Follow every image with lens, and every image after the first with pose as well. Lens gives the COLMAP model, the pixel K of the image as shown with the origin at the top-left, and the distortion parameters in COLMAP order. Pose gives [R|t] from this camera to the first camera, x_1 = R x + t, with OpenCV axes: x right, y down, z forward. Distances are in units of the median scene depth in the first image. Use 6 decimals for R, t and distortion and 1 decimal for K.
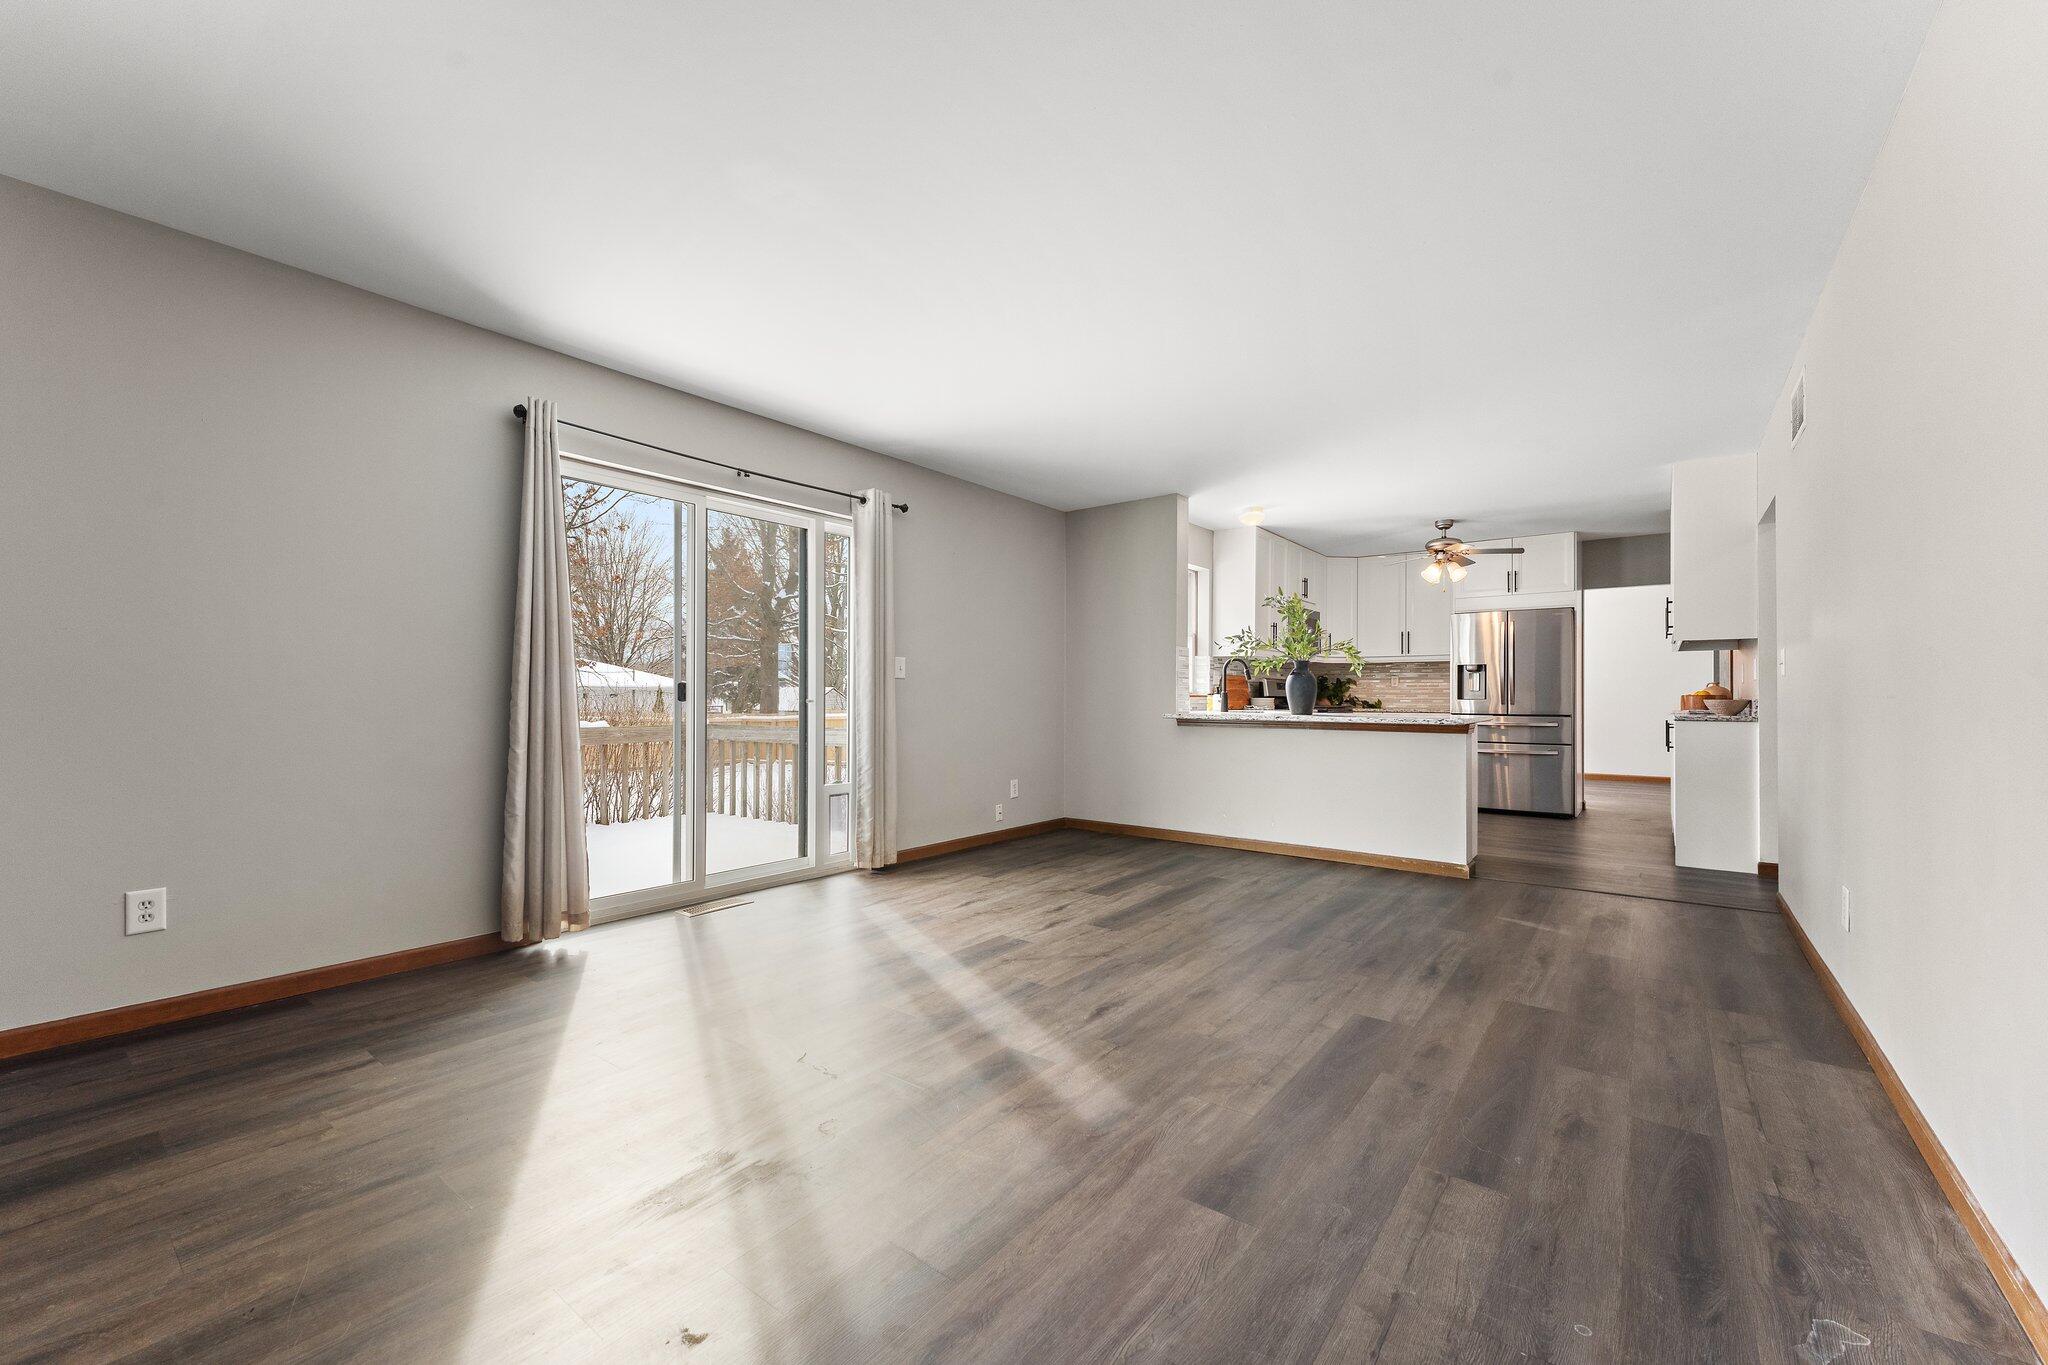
lens RADIAL K [[831.3, 0, 1023.9], [0, 831.3, 651.2], [0, 0, 1]] dist [0.001222, -0.000054]
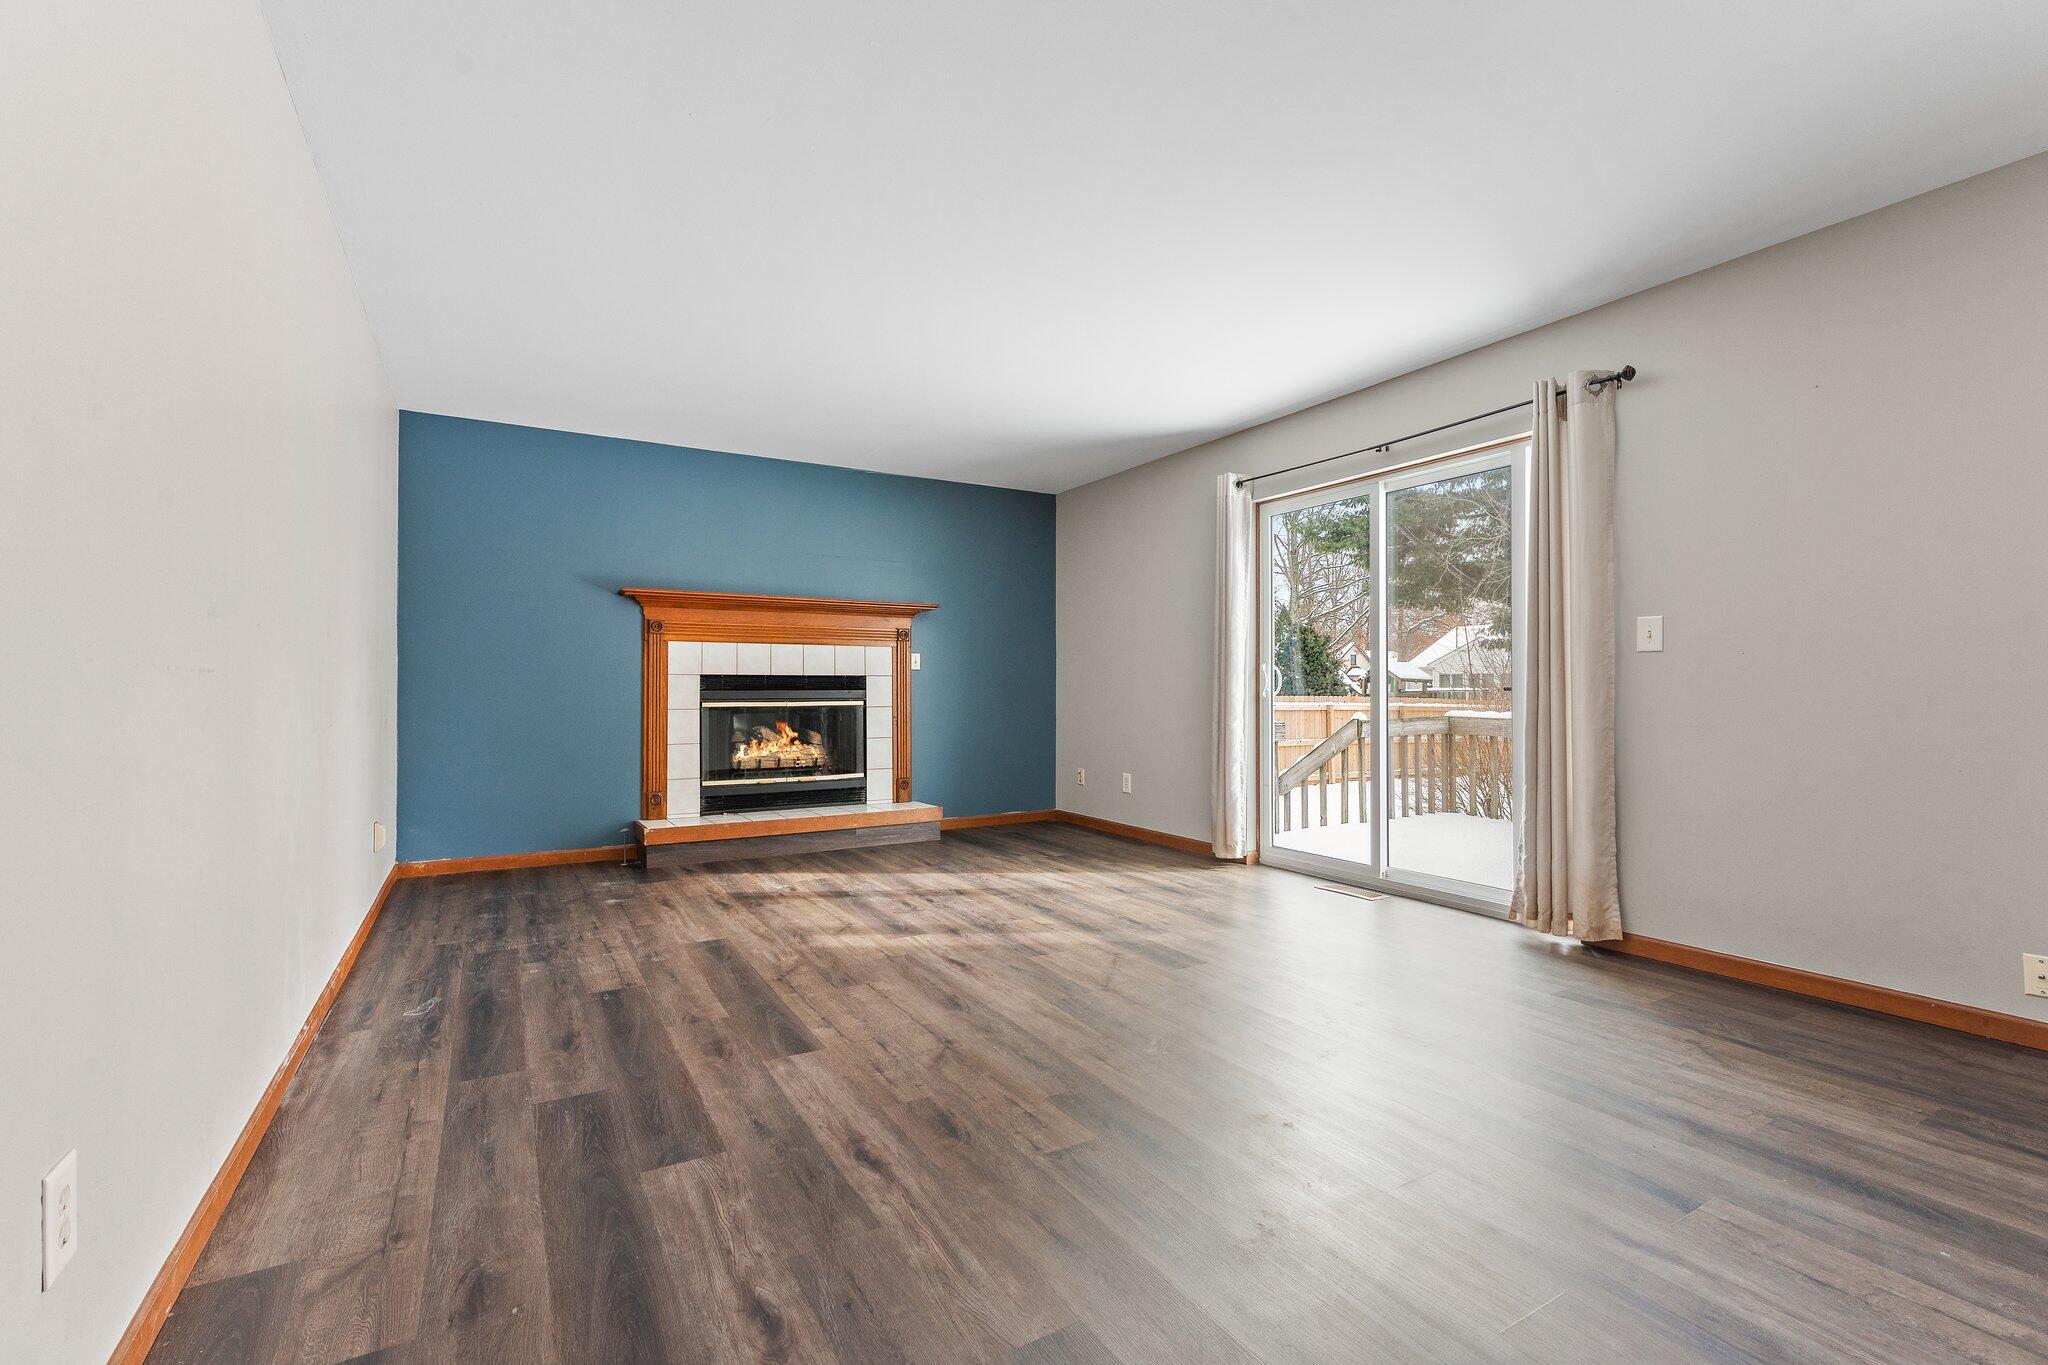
lens RADIAL K [[891.2, 0, 1024.0], [0, 891.2, 682.5], [0, 0, 1]] dist [-0.001565, -0.000207]
pose [[-0.378400, -0.009934, -0.925589, 1.246862], [0.052023, 0.998134, -0.031981, 0.100873], [0.924179, -0.060253, -0.377177, 1.647851]]
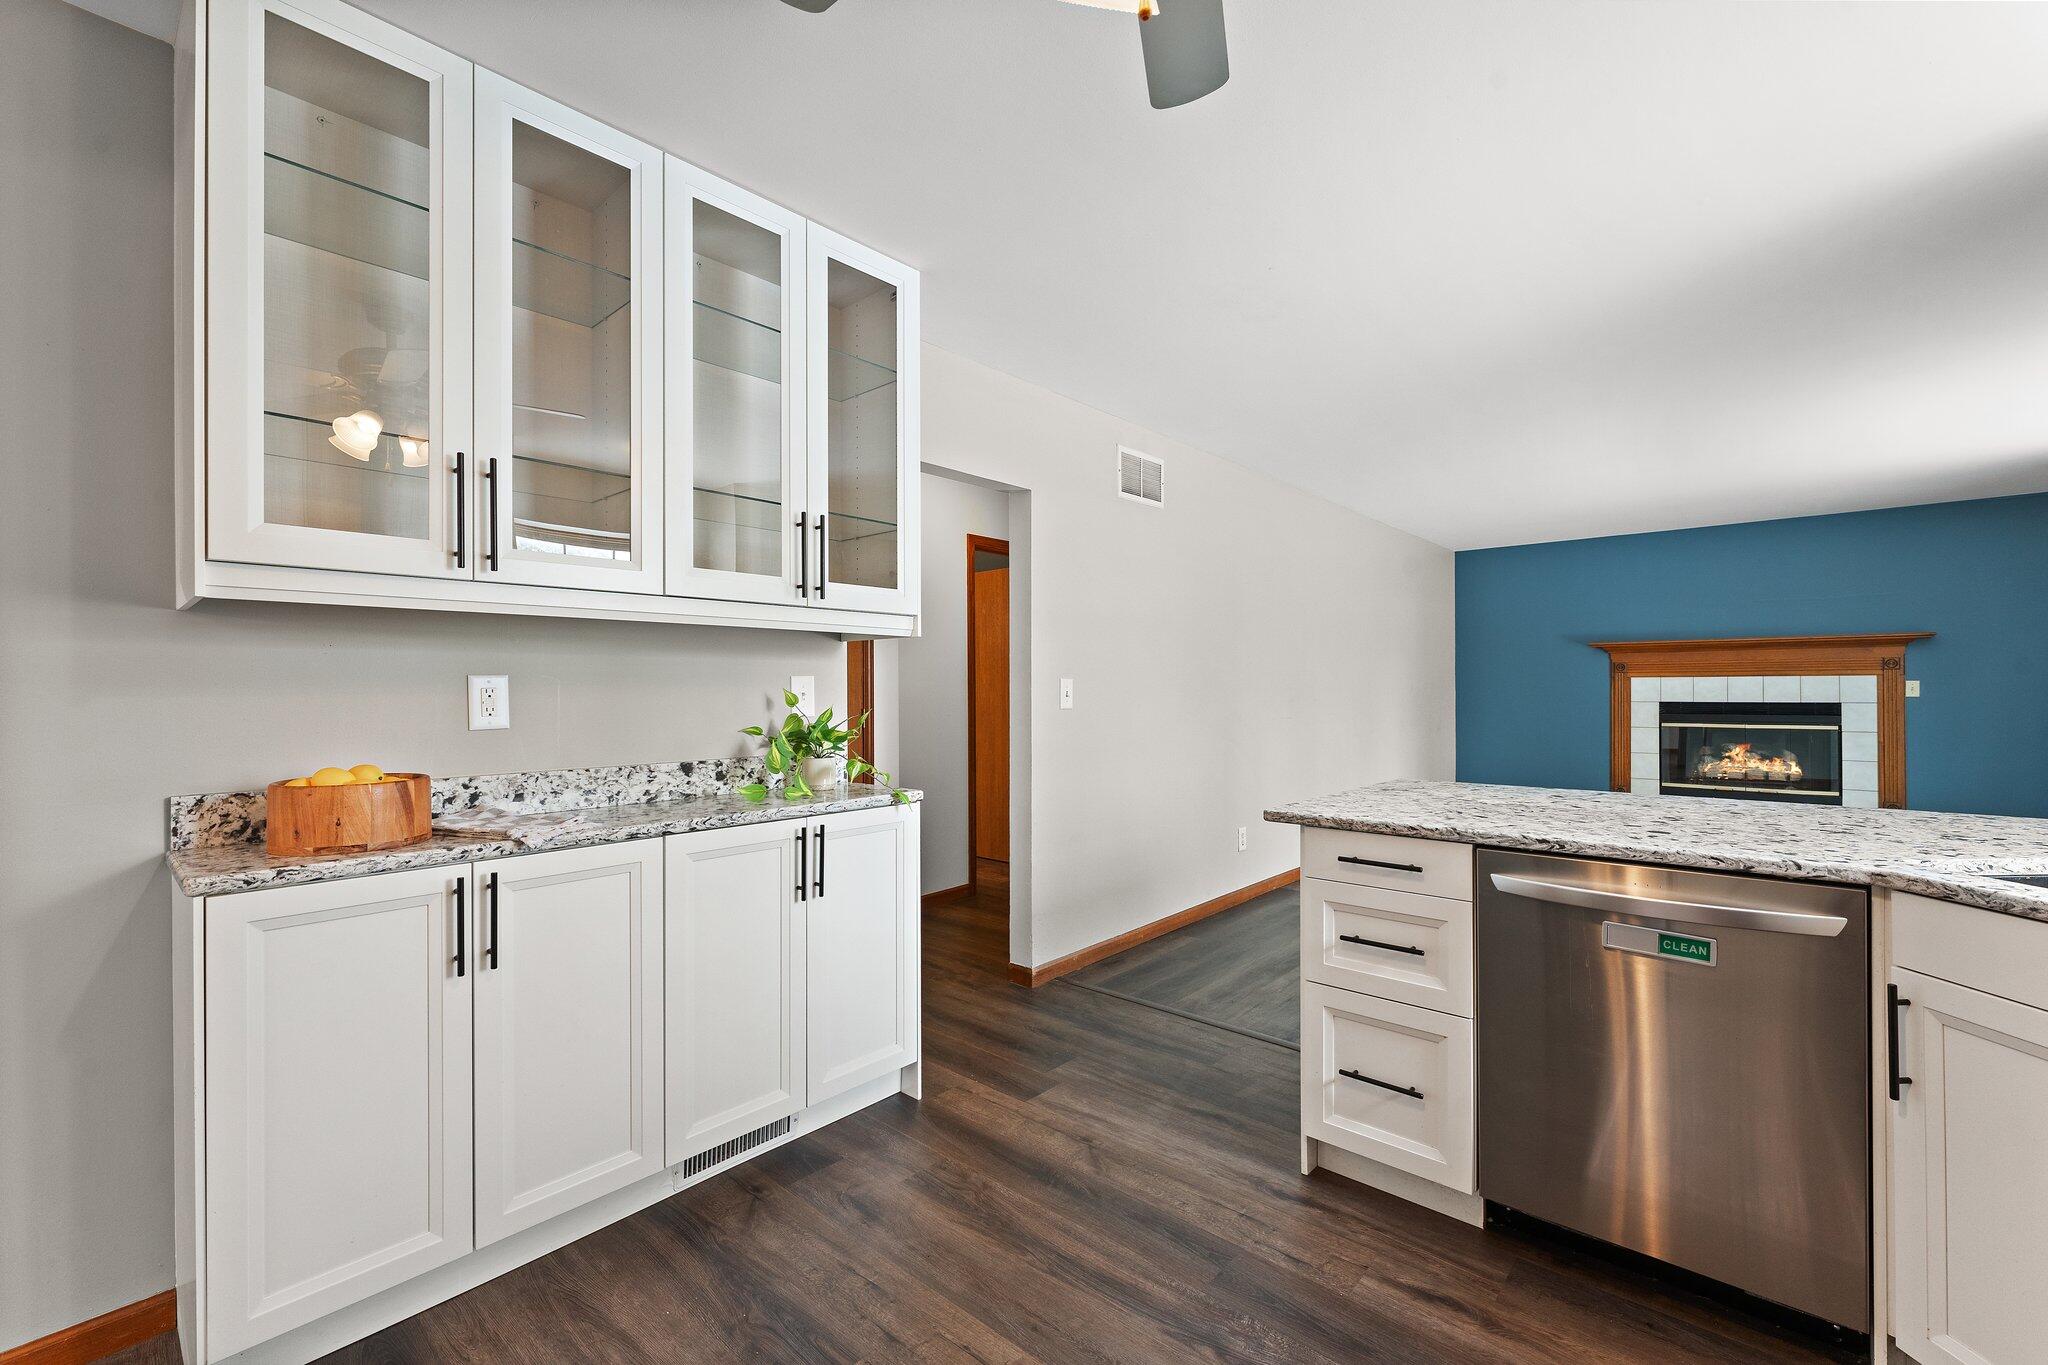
lens RADIAL K [[859.3, 0, 1014.2], [0, 859.3, 684.8], [0, 0, 1]] dist [-0.000714, -0.000075]
pose [[-0.996700, 0.000757, 0.081170, 1.387871], [-0.004015, 0.998273, -0.058610, 0.087715], [-0.081074, -0.058743, -0.994976, 3.022761]]
